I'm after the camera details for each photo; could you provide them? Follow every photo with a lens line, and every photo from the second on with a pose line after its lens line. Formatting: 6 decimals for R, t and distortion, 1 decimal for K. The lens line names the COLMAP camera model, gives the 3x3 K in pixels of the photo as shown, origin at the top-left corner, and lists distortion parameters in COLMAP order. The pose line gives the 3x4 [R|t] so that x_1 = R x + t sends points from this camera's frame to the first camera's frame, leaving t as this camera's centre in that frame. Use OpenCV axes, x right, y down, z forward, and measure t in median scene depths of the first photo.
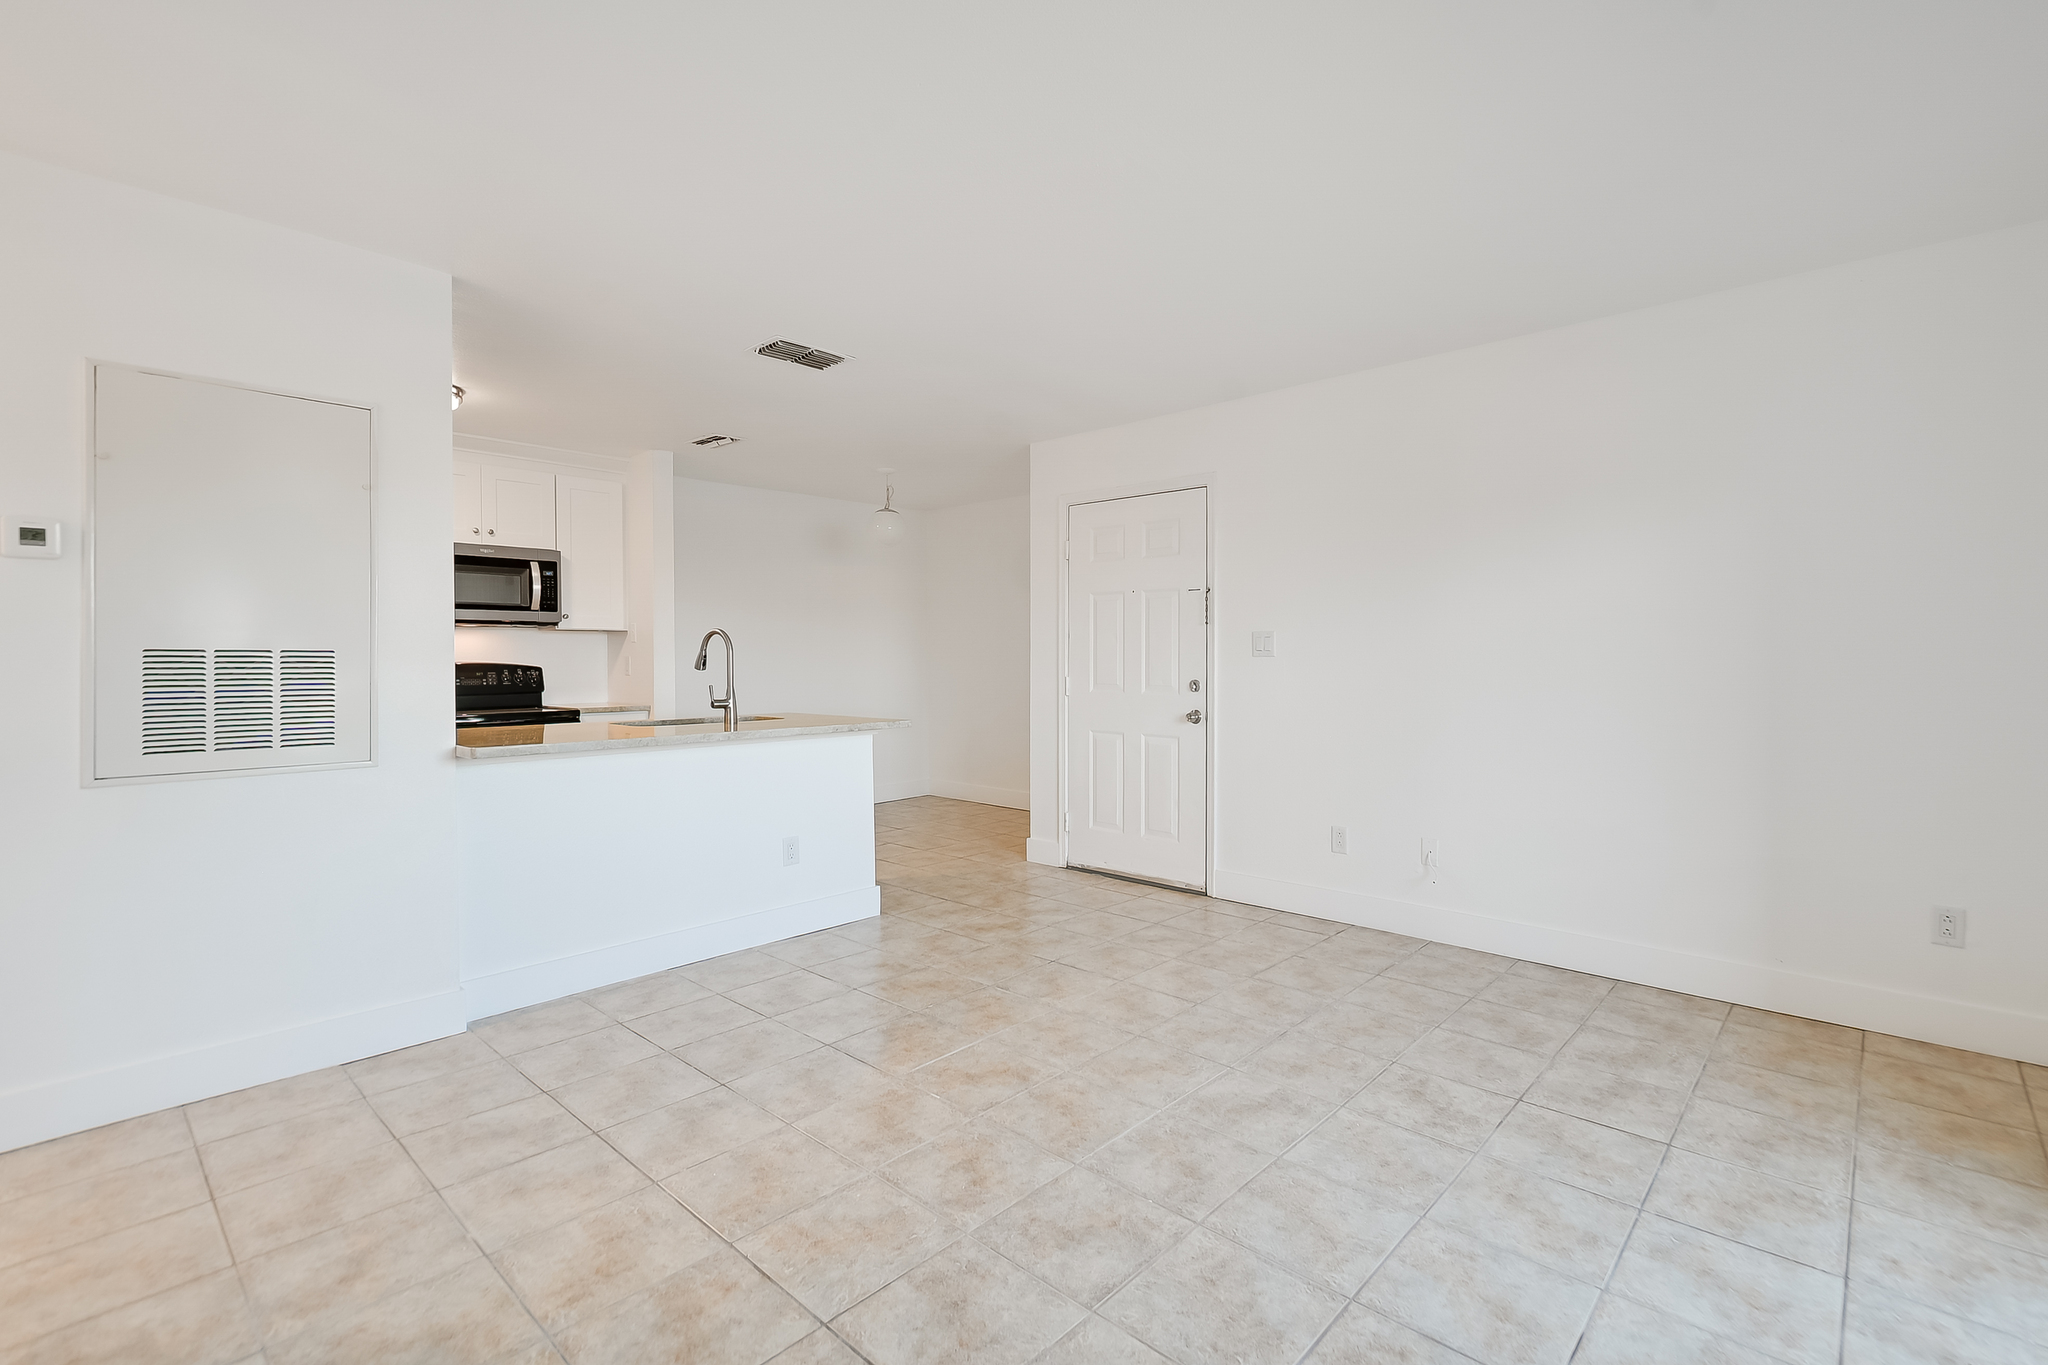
lens RADIAL K [[922.2, 0, 1070.5], [0, 922.2, 655.8], [0, 0, 1]] dist [0.004696, -0.001699]
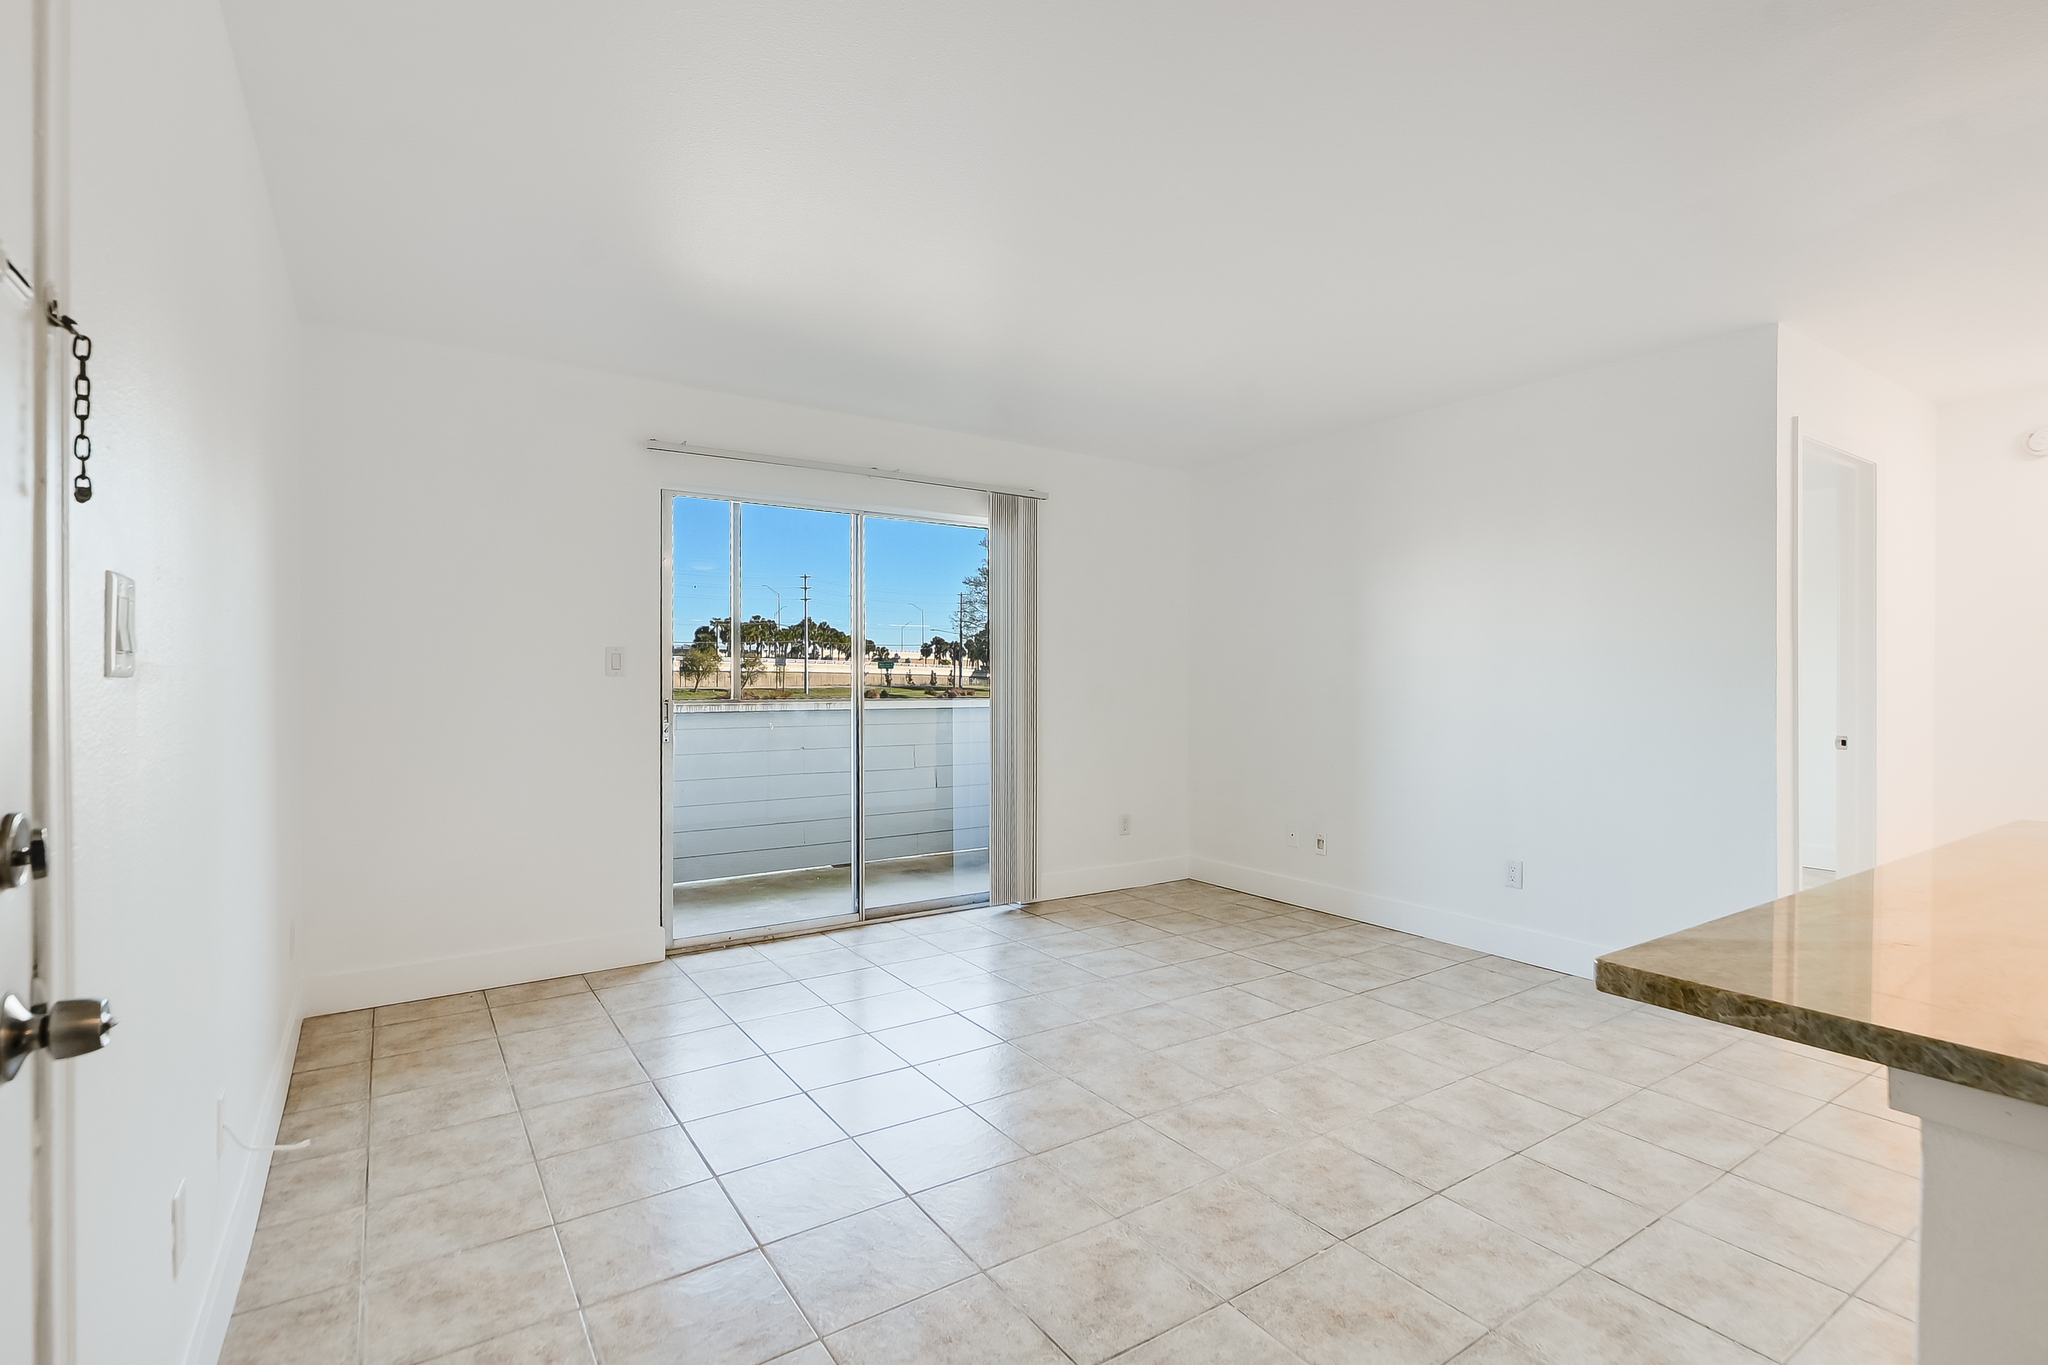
lens RADIAL K [[962.8, 0, 1069.0], [0, 962.8, 686.4], [0, 0, 1]] dist [0.009391, -0.000811]
pose [[-0.974772, -0.000085, 0.223202, -0.140533], [0.001331, 0.999980, 0.006197, 0.001607], [-0.223198, 0.006338, -0.974752, 1.769472]]
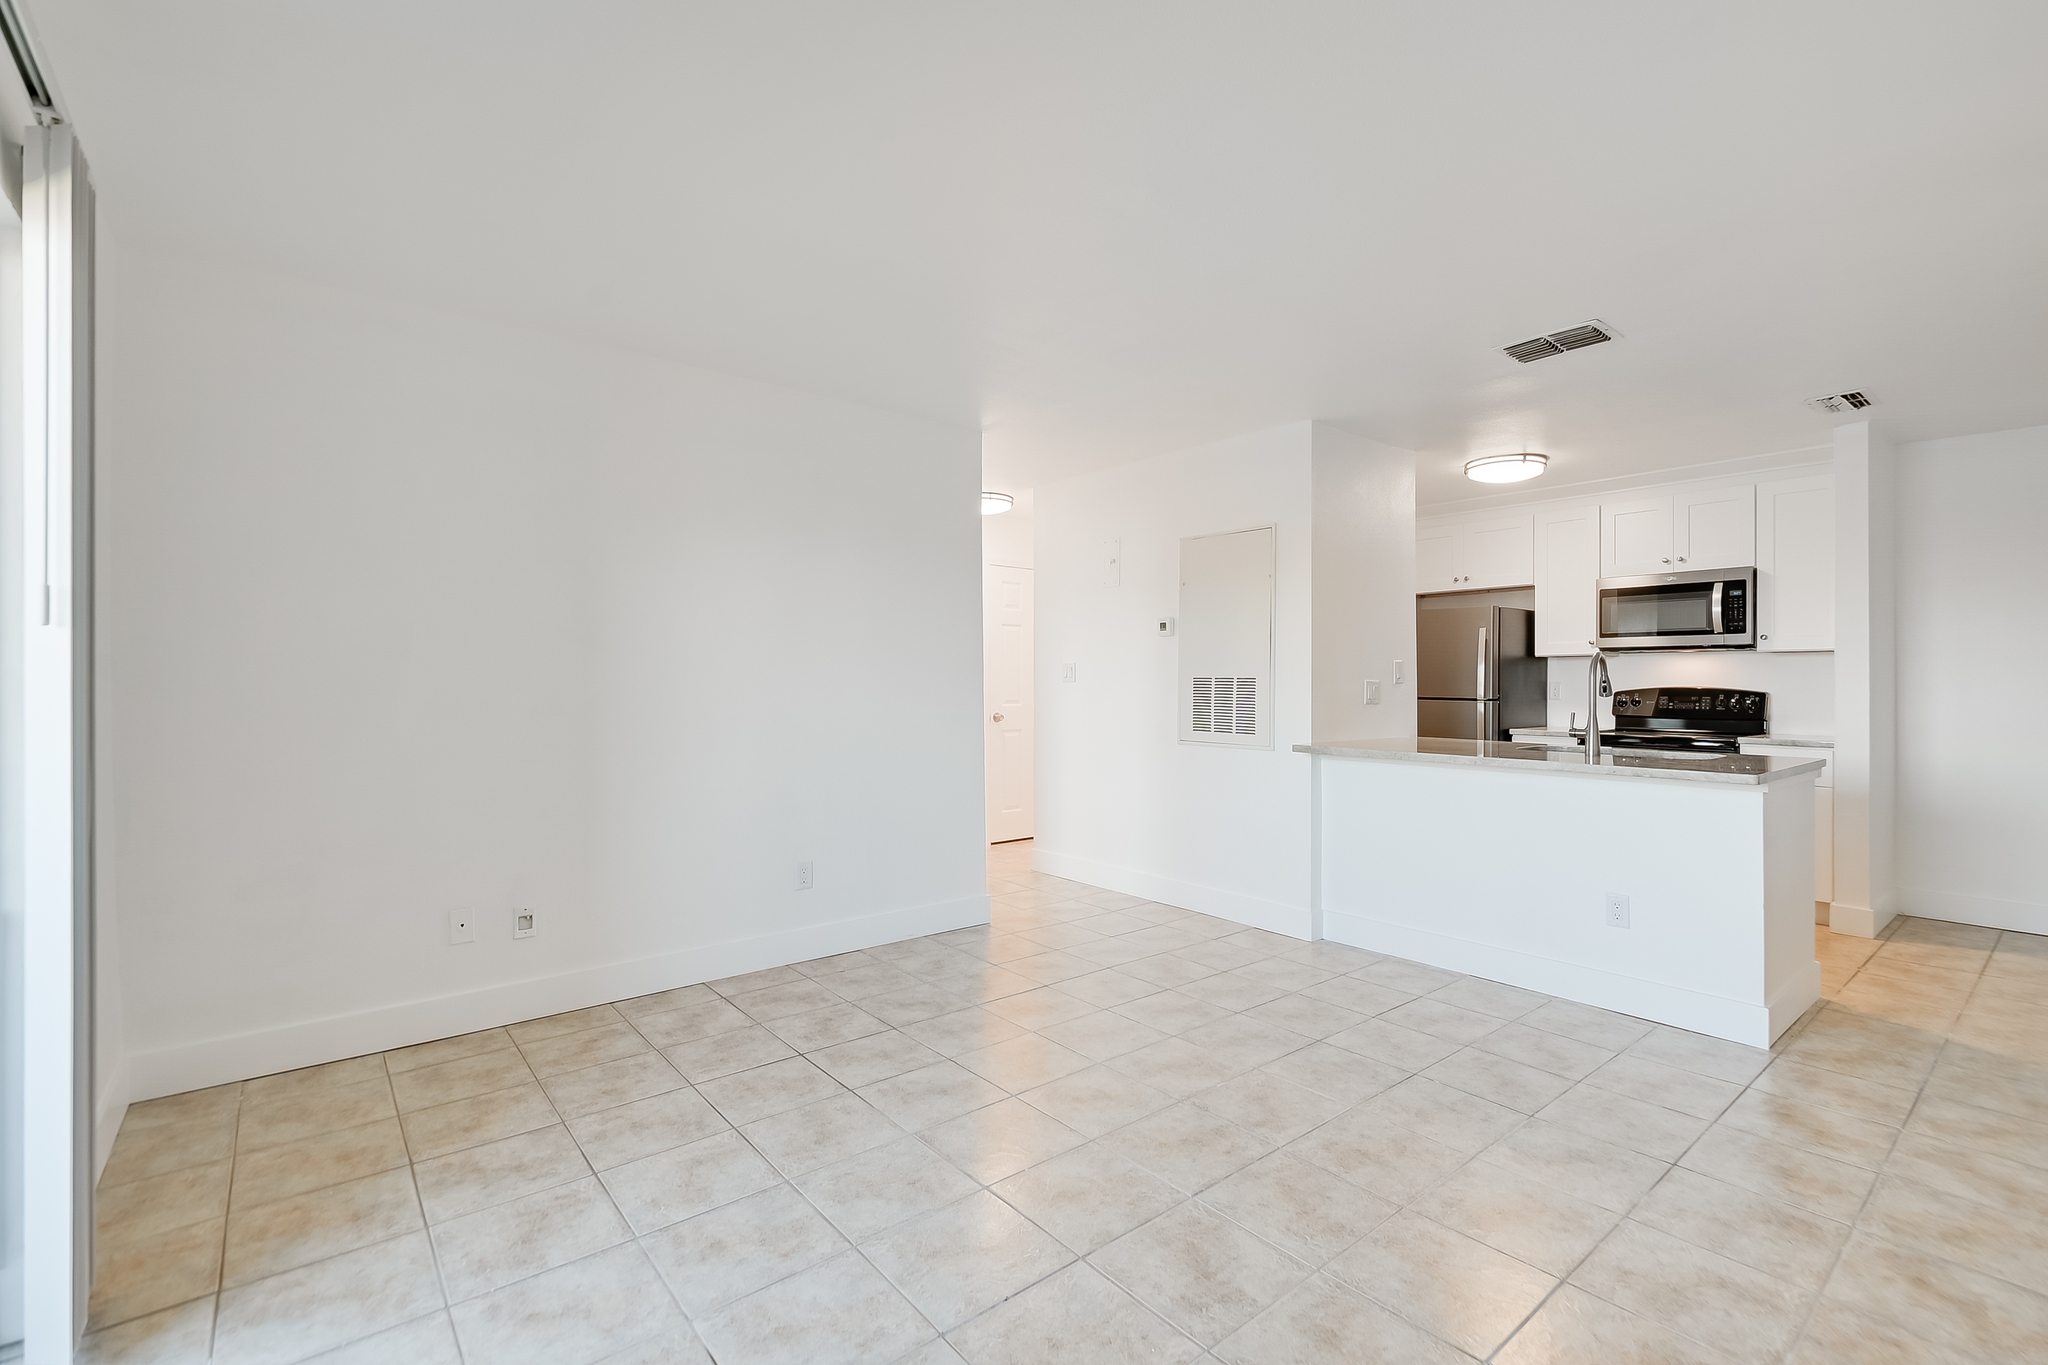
lens RADIAL K [[904.4, 0, 1066.5], [0, 904.4, 679.9], [0, 0, 1]] dist [0.002627, -0.000592]
pose [[-0.134015, 0.001717, -0.990978, 0.798950], [-0.000032, 0.999998, 0.001737, -0.004157], [0.990979, 0.000265, -0.134015, 0.817096]]
